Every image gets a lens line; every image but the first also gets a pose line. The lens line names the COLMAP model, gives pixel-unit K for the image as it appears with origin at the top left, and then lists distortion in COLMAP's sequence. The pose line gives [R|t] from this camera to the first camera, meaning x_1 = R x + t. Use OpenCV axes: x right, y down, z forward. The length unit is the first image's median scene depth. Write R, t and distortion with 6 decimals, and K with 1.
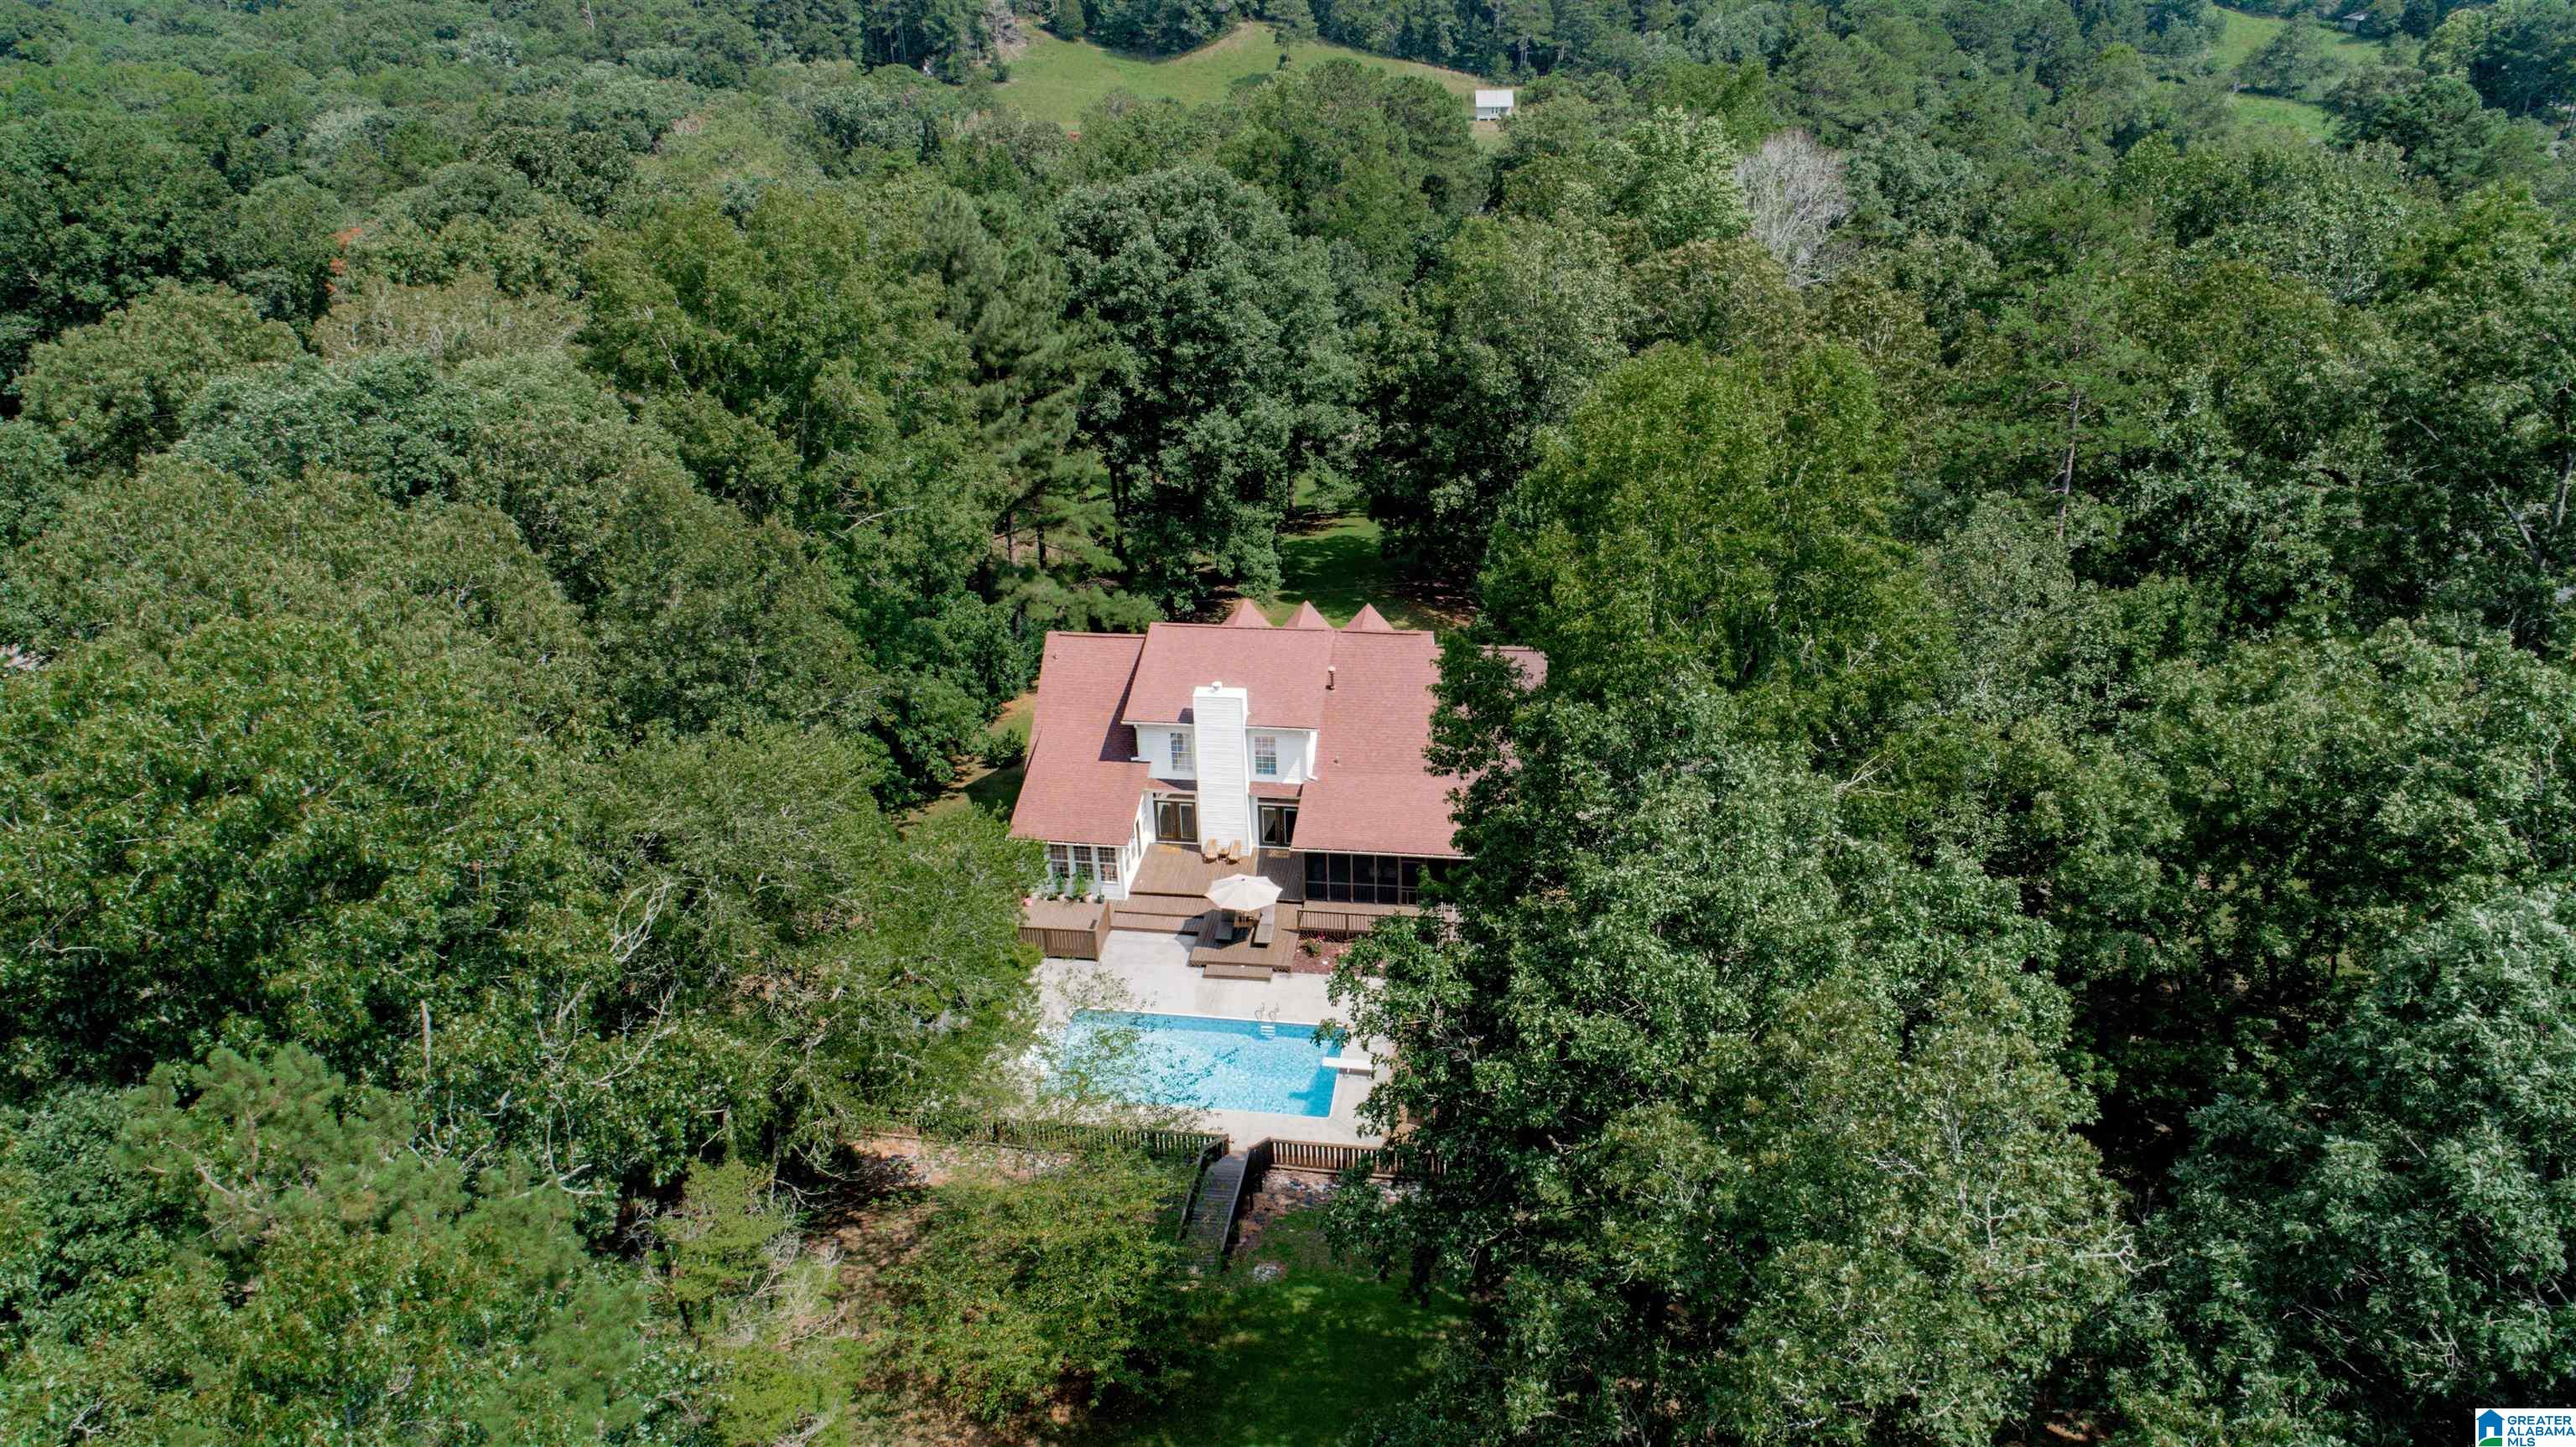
lens RADIAL K [[1722.7, 0, 1302.7], [0, 1722.7, 719.4], [0, 0, 1]] dist [-0.016229, 0.011869]
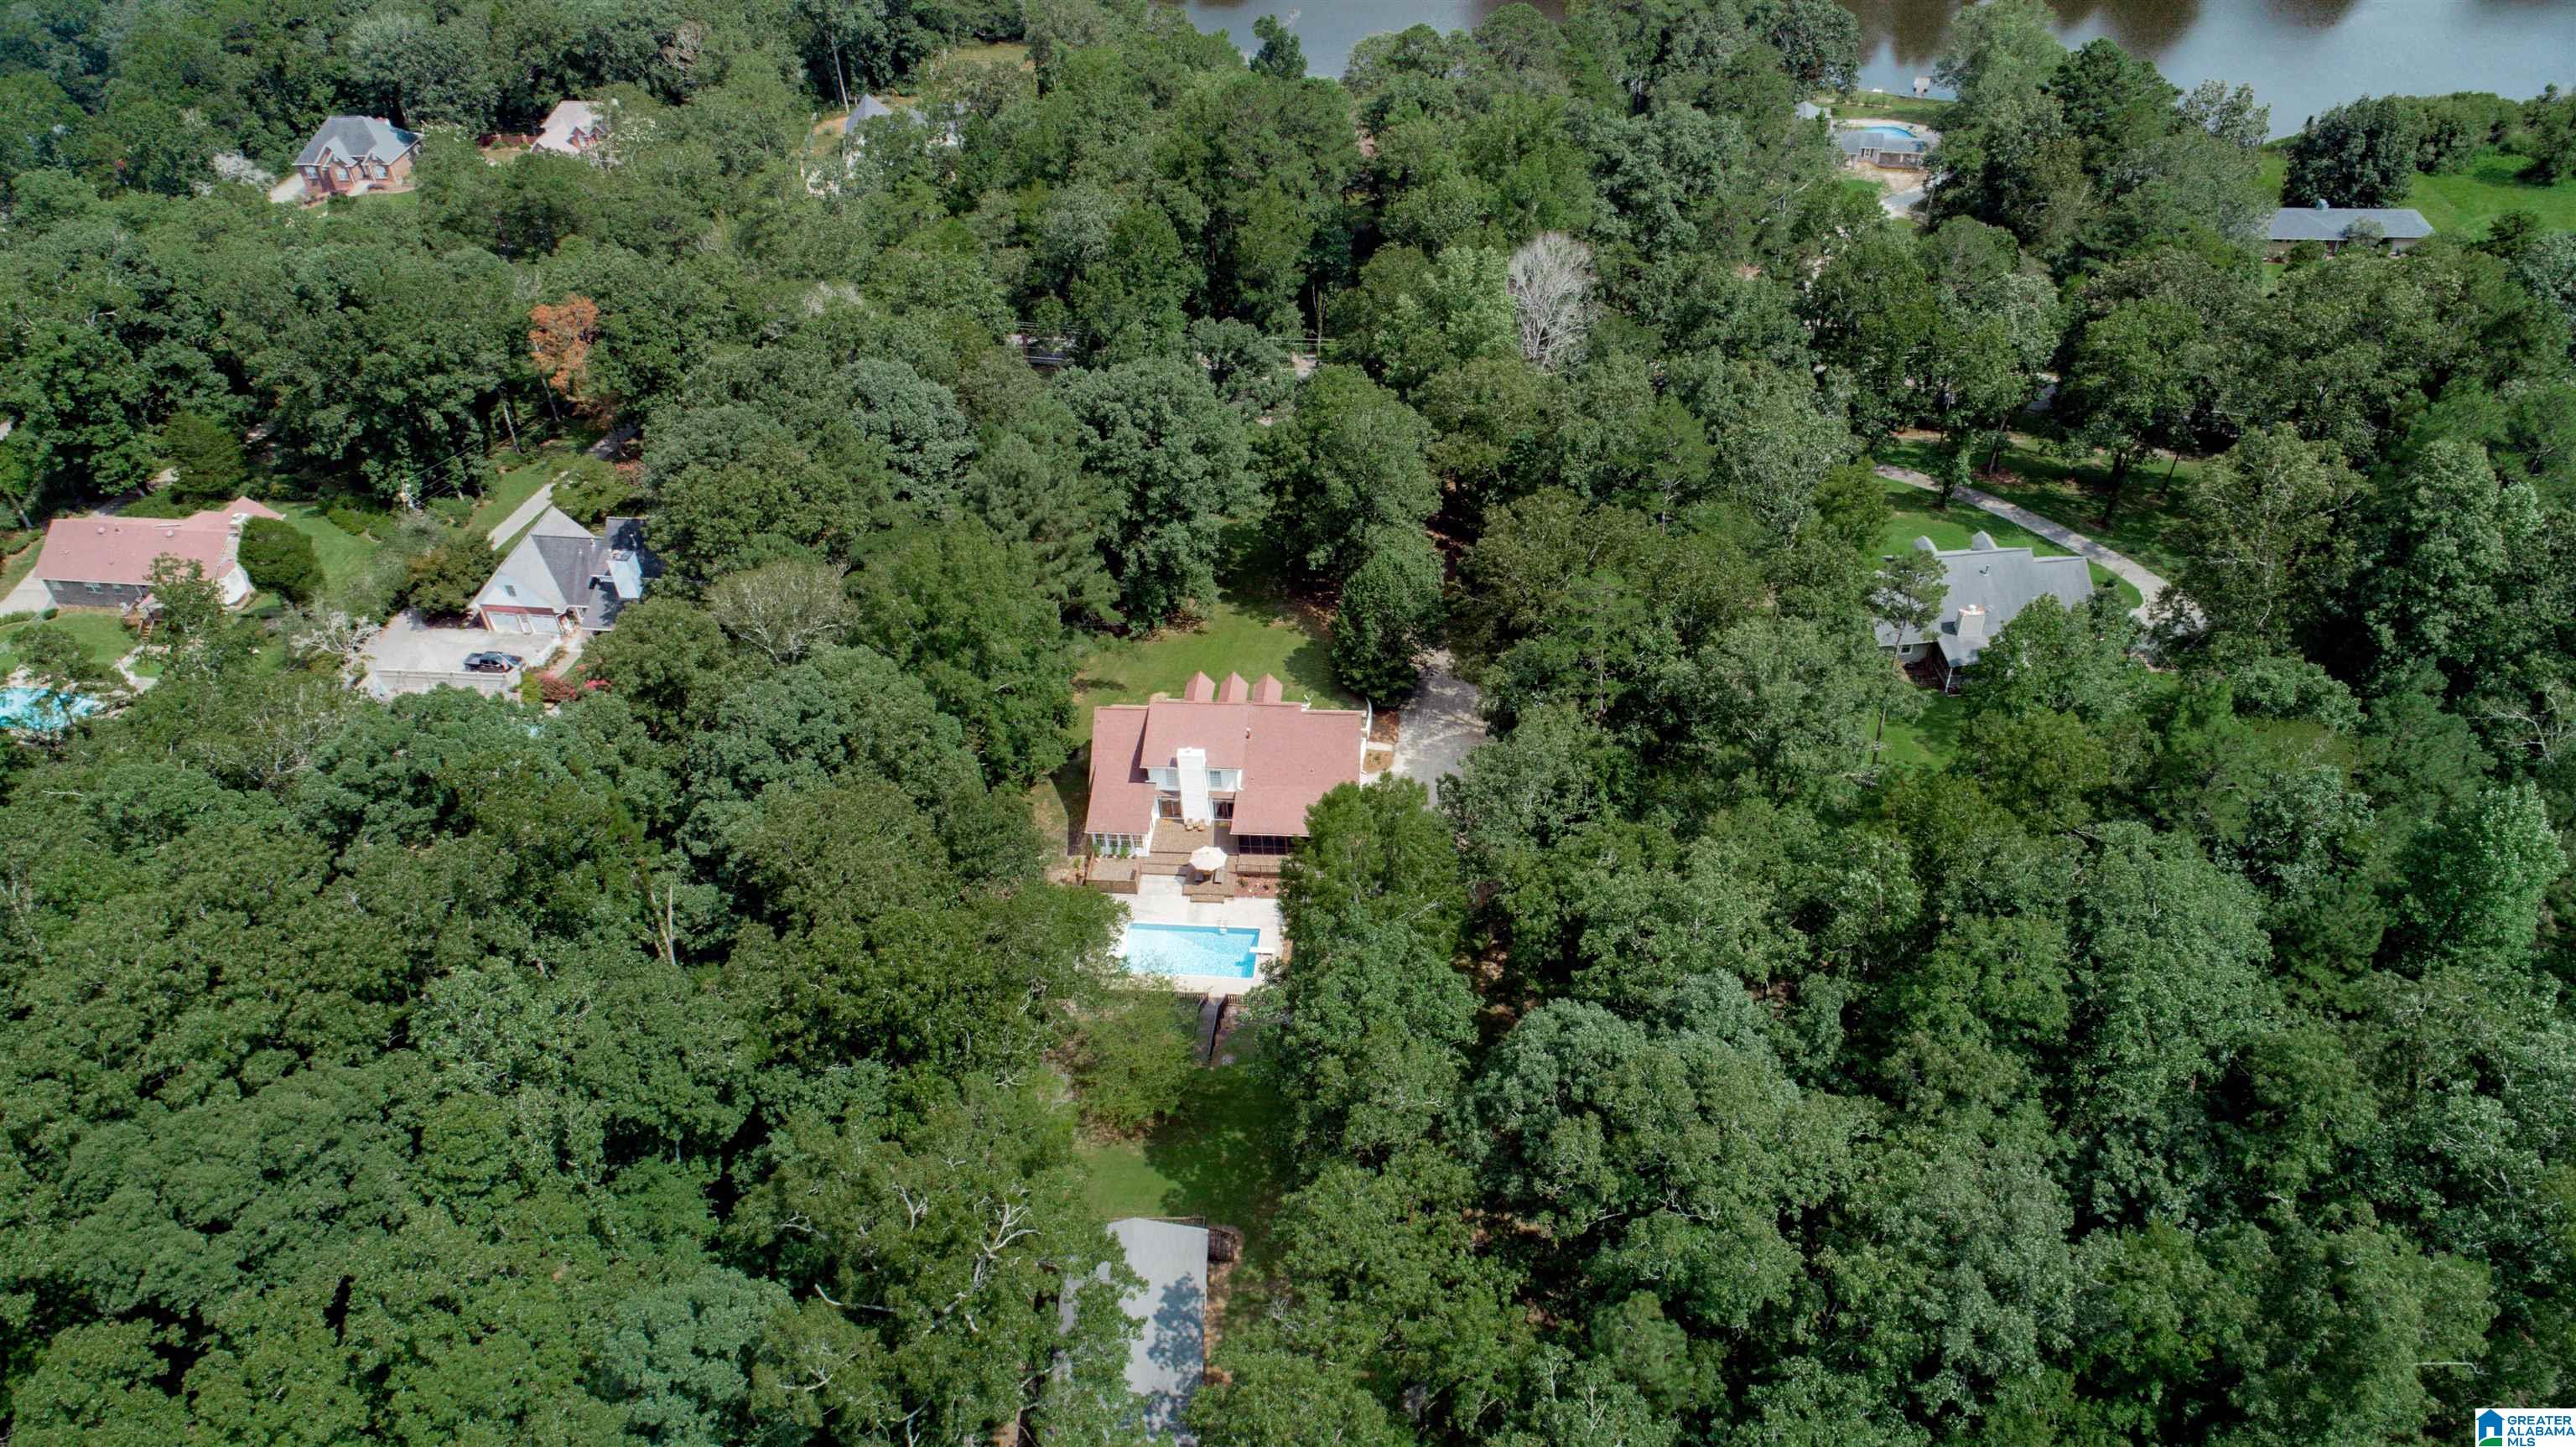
lens RADIAL K [[1722.7, 0, 1302.8], [0, 1722.7, 717.0], [0, 0, 1]] dist [-0.016229, 0.011869]
pose [[0.998758, -0.043641, 0.024040, 0.030721], [0.037364, 0.975225, 0.218039, -0.435093], [-0.032960, -0.216870, 0.975644, -0.816025]]
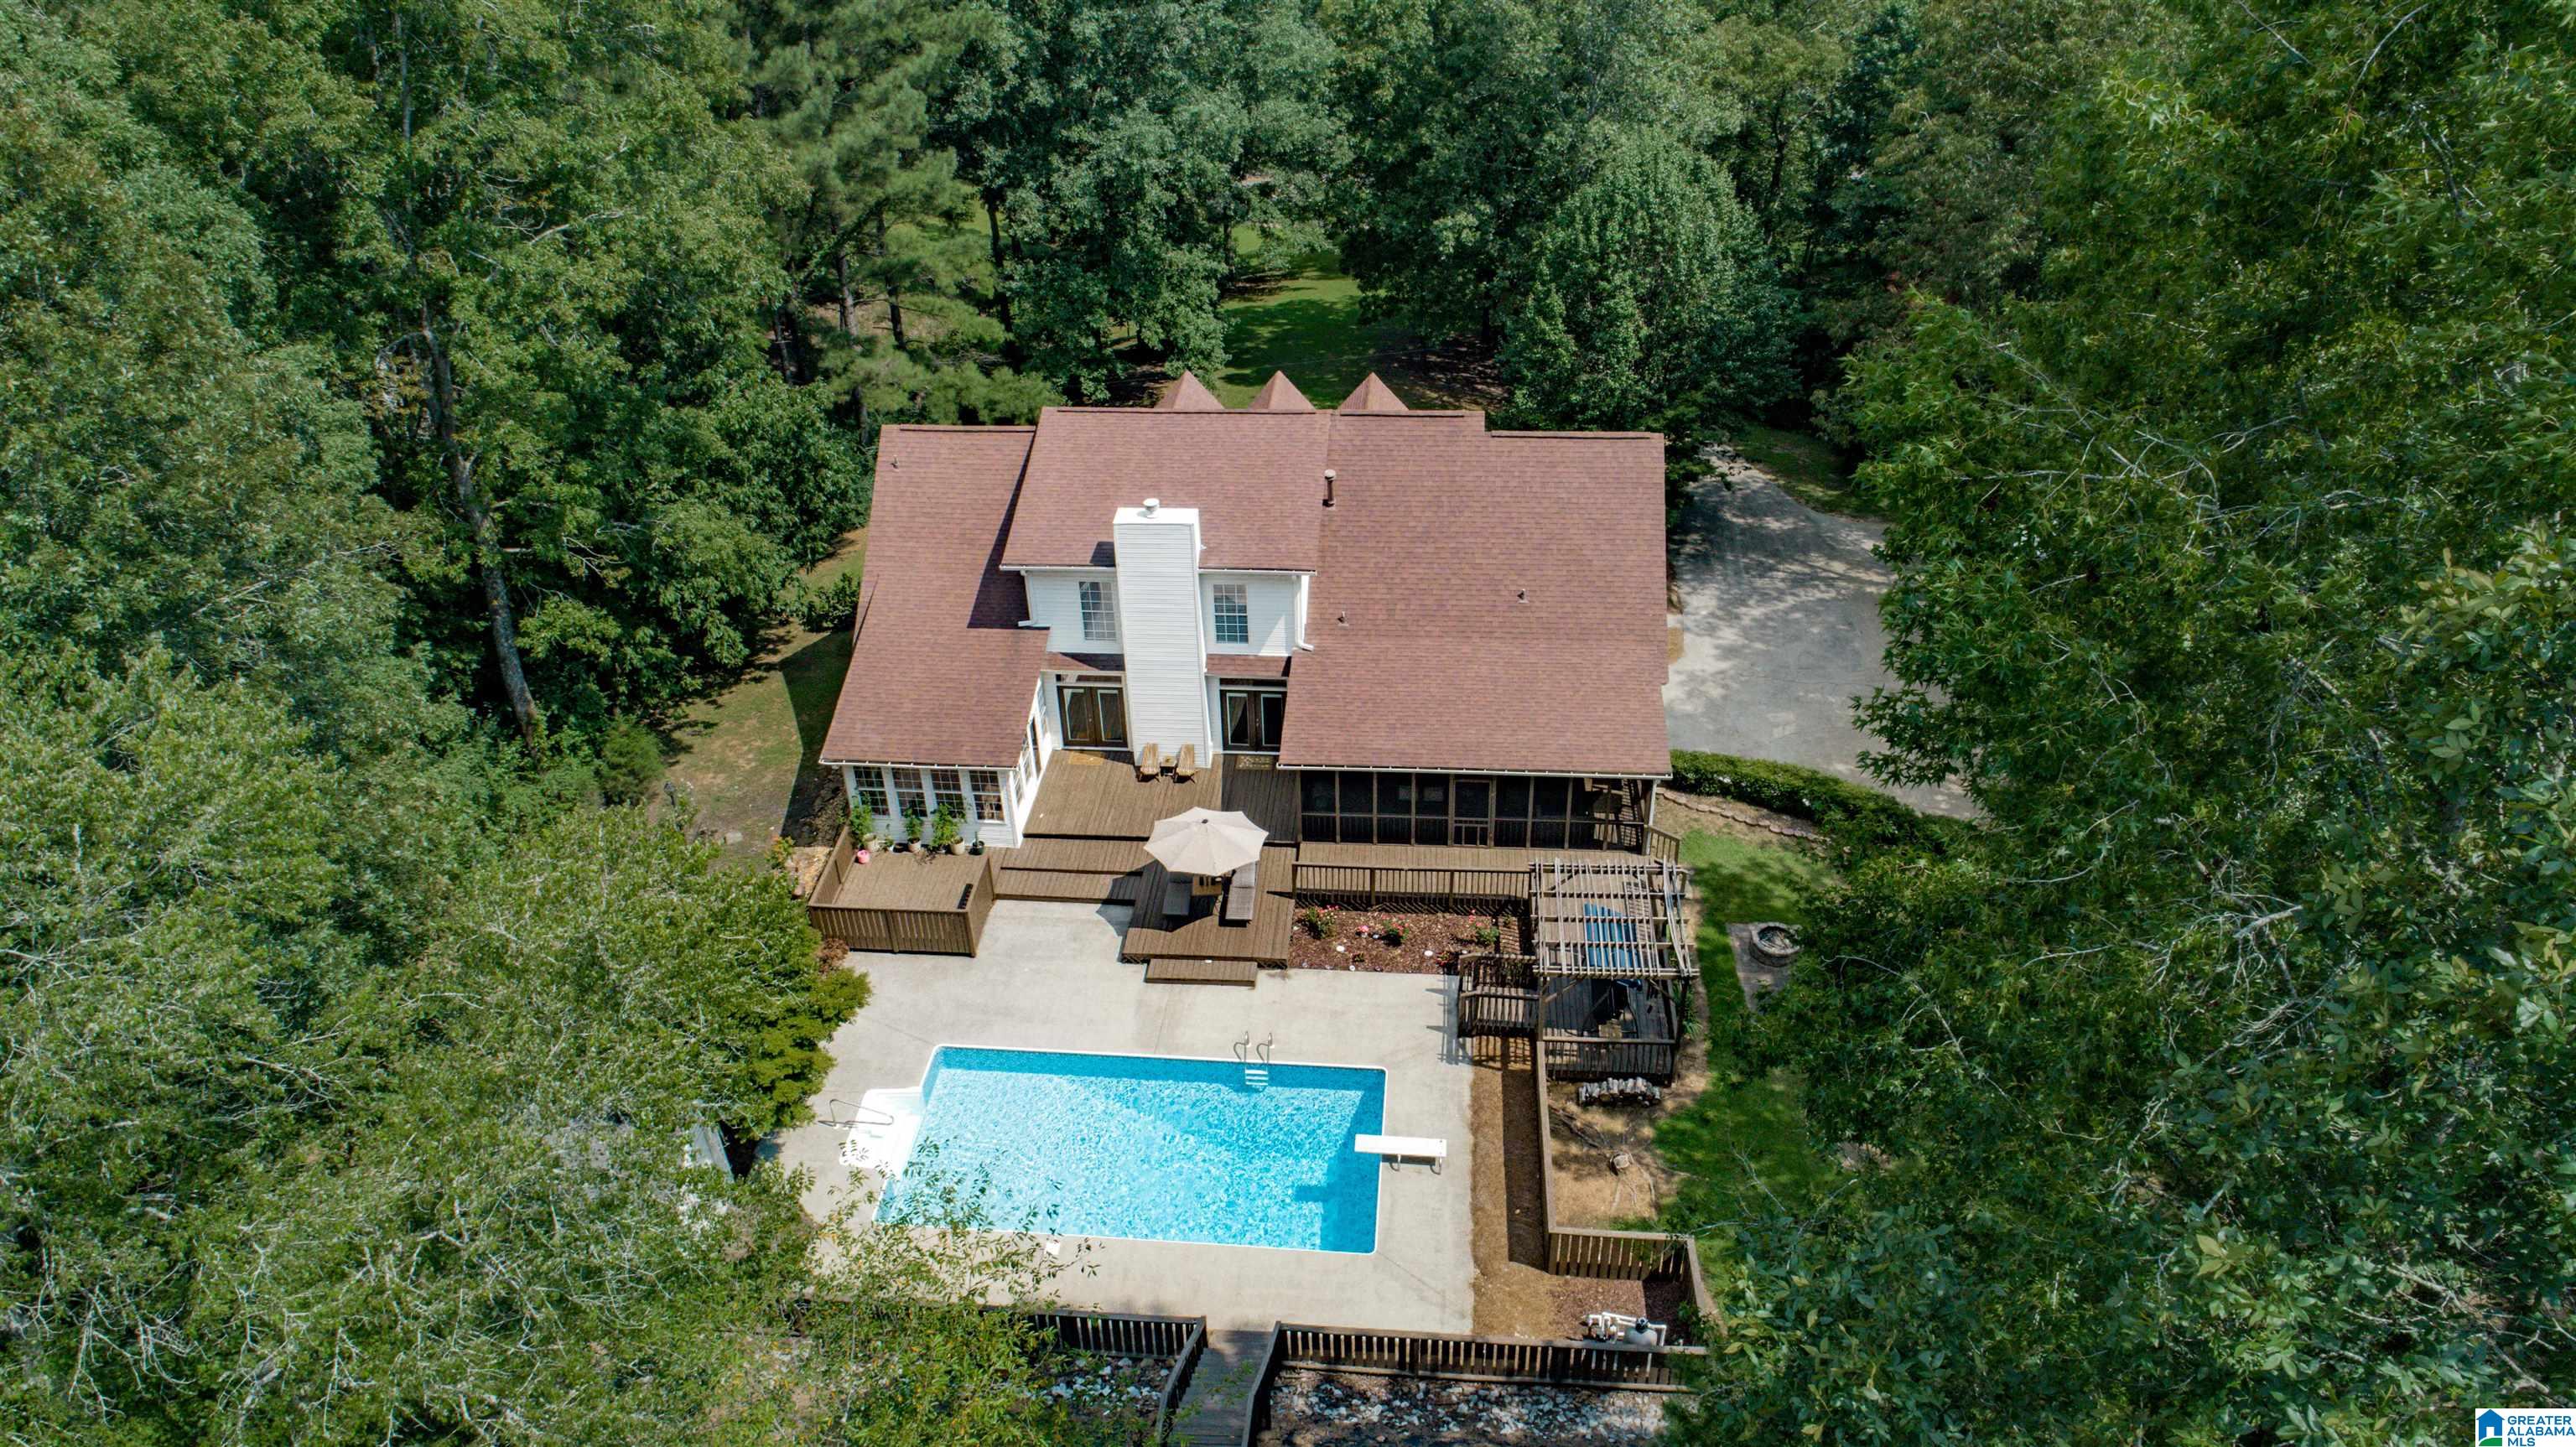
lens RADIAL K [[1722.7, 0, 1300.0], [0, 1722.7, 705.4], [0, 0, 1]] dist [-0.016229, 0.011869]
pose [[0.998768, -0.028562, 0.040573, -0.021397], [0.024178, 0.994210, 0.104700, -0.010478], [-0.043329, -0.103590, 0.993676, 0.341907]]
